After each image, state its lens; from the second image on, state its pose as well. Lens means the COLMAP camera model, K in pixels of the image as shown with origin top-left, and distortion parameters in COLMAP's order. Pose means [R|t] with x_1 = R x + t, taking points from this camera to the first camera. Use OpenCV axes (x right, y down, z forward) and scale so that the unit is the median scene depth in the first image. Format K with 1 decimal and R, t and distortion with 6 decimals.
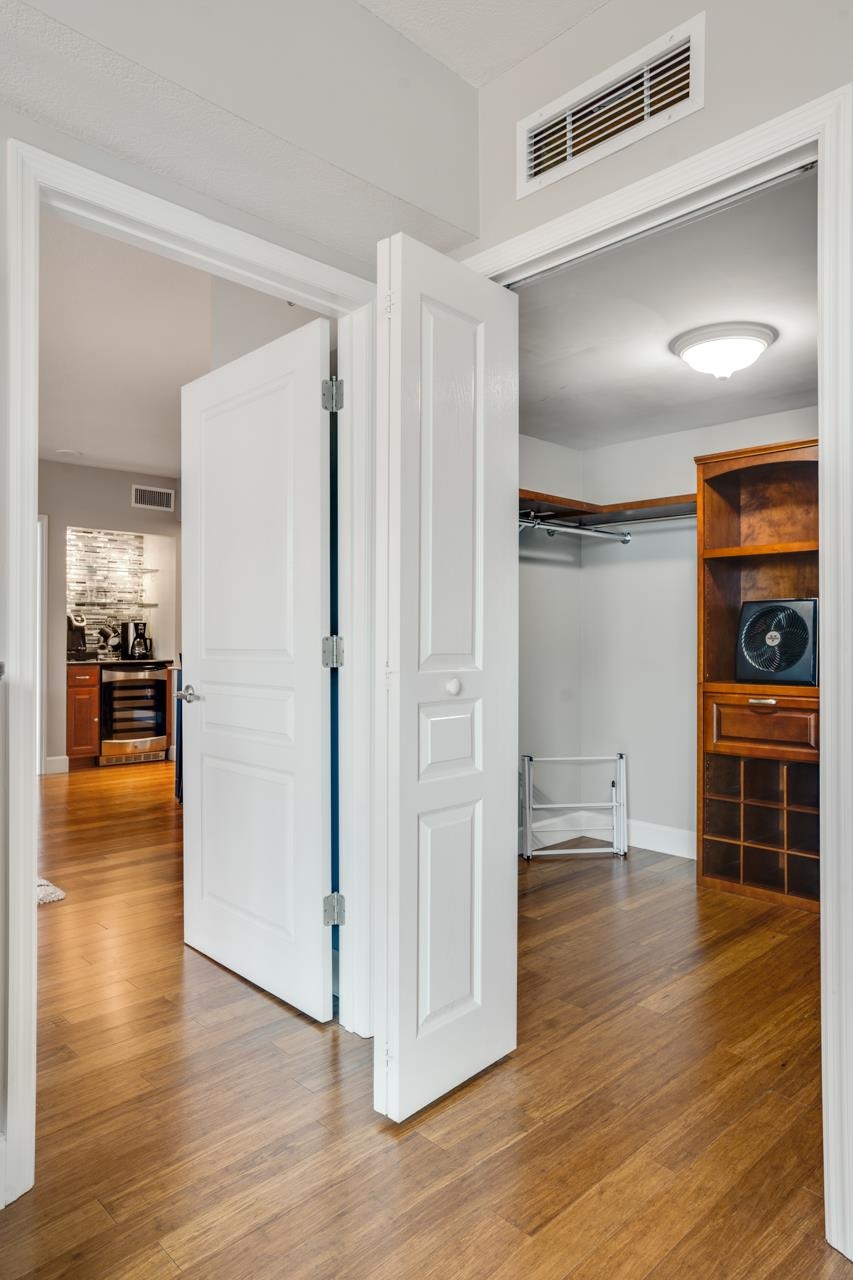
lens RADIAL K [[806.4, 0, 426.5], [0, 806.4, 640.0], [0, 0, 1]] dist [-0.029333, -0.000624]
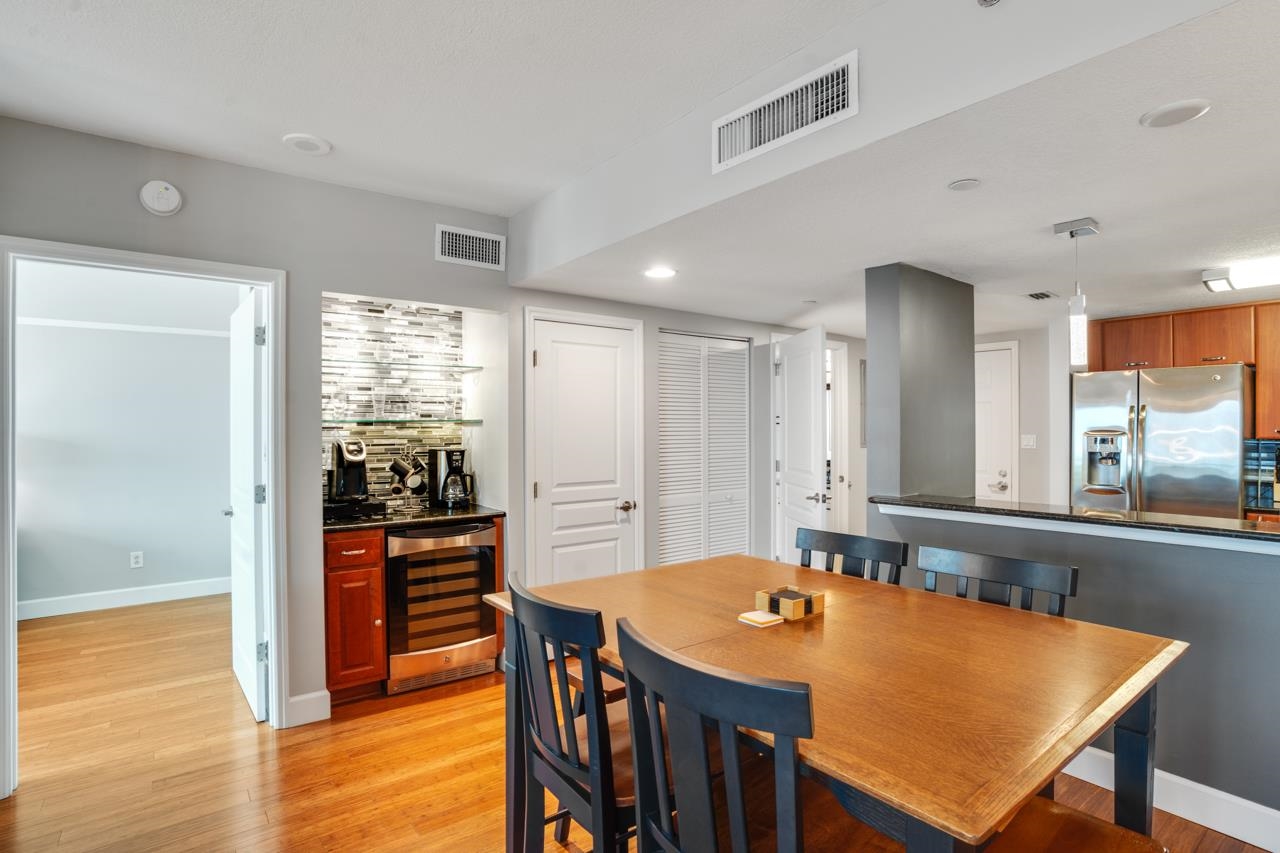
lens RADIAL K [[654.0, 0, 640.0], [0, 654.0, 426.5], [0, 0, 1]] dist [-0.043637, 0.000524]
pose [[0.993064, -0.010318, -0.117119, -0.152036], [0.009438, 0.999923, -0.008068, -0.035253], [0.117193, 0.006906, 0.993085, 0.509398]]
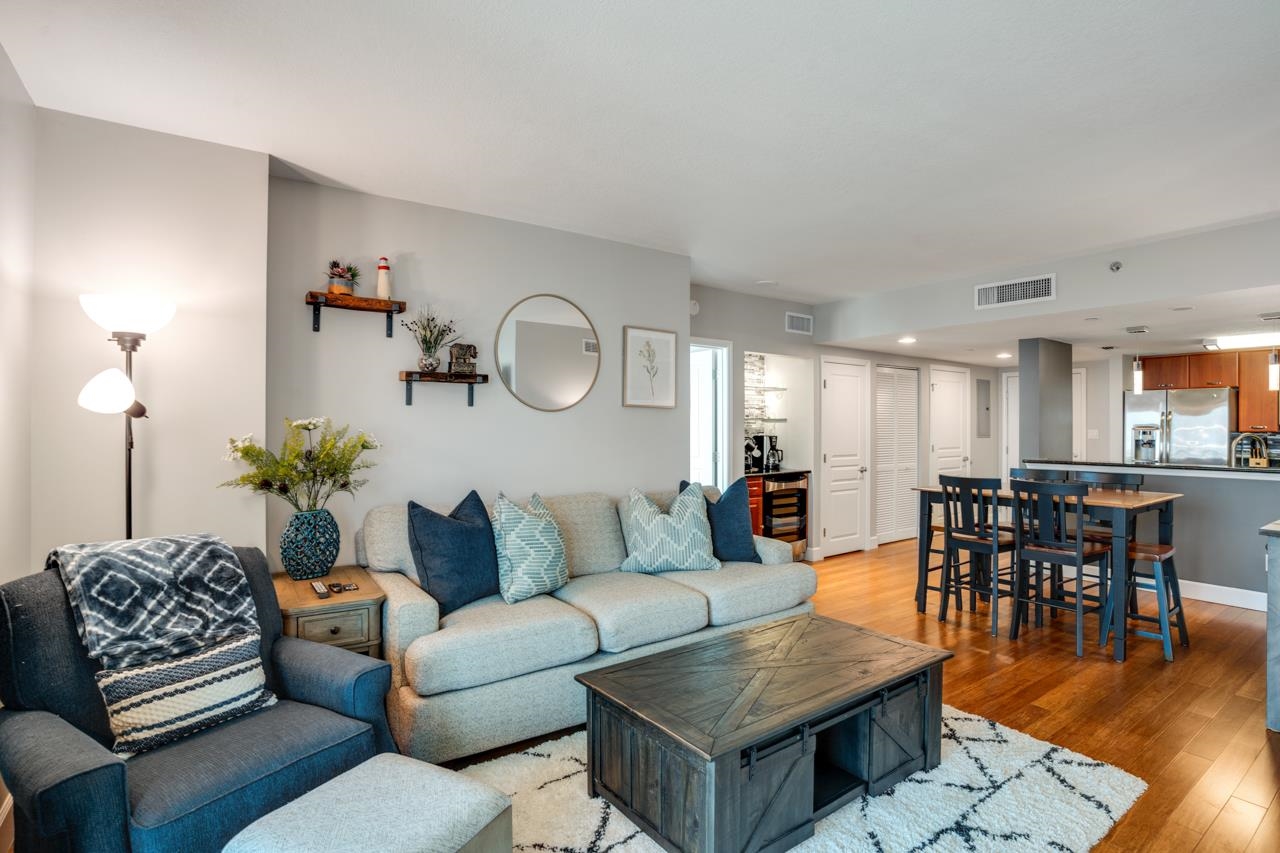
lens RADIAL K [[654.0, 0, 640.0], [0, 654.0, 426.5], [0, 0, 1]] dist [-0.043637, 0.000524]
pose [[0.989067, -0.006359, -0.147332, -0.410598], [0.005701, 0.999972, -0.004887, -0.031758], [0.147359, 0.003994, 0.989075, 0.080210]]
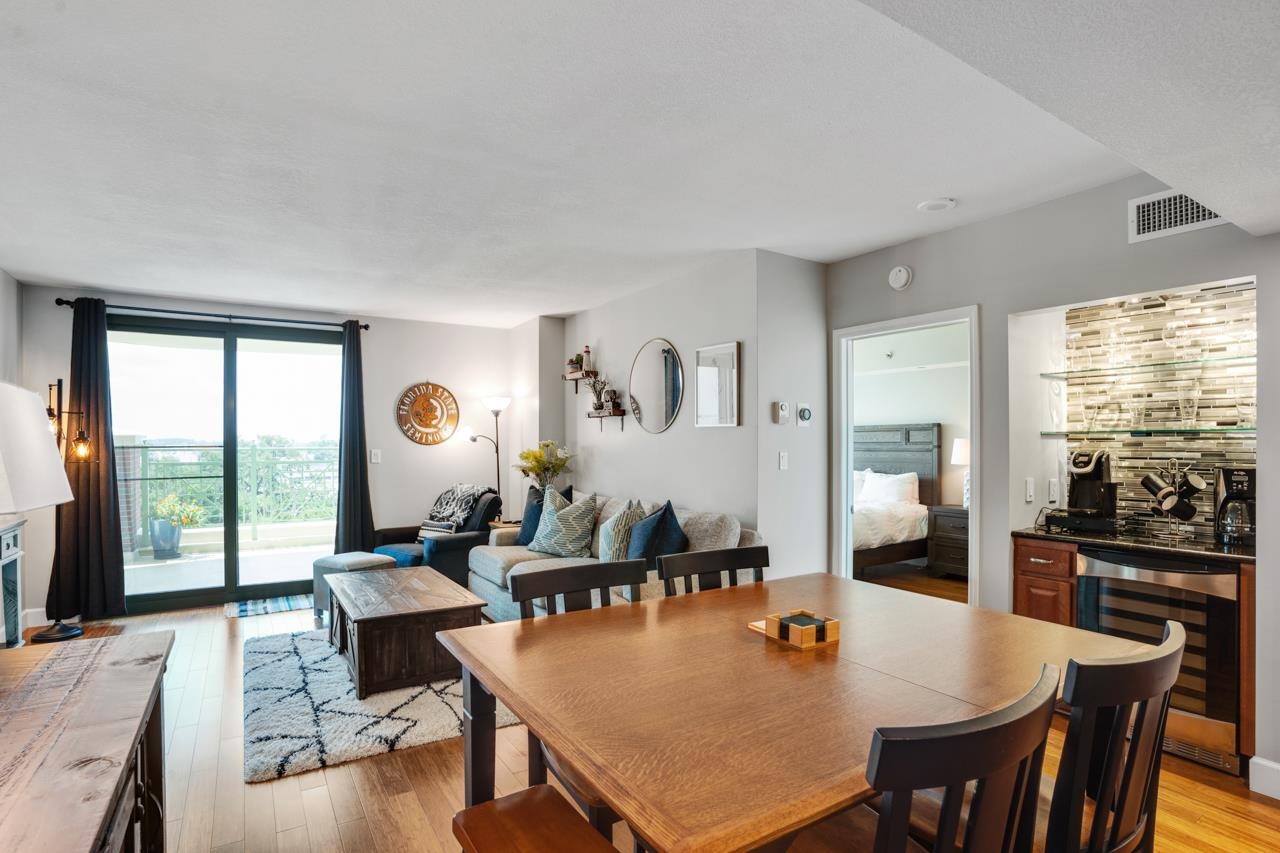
lens RADIAL K [[593.2, 0, 583.8], [0, 593.2, 437.8], [0, 0, 1]] dist [-0.043130, 0.000203]
pose [[-0.257694, -0.011152, -0.966162, 0.067417], [-0.007607, 0.999926, -0.009513, -0.034235], [0.966197, 0.004898, -0.257760, 0.716084]]
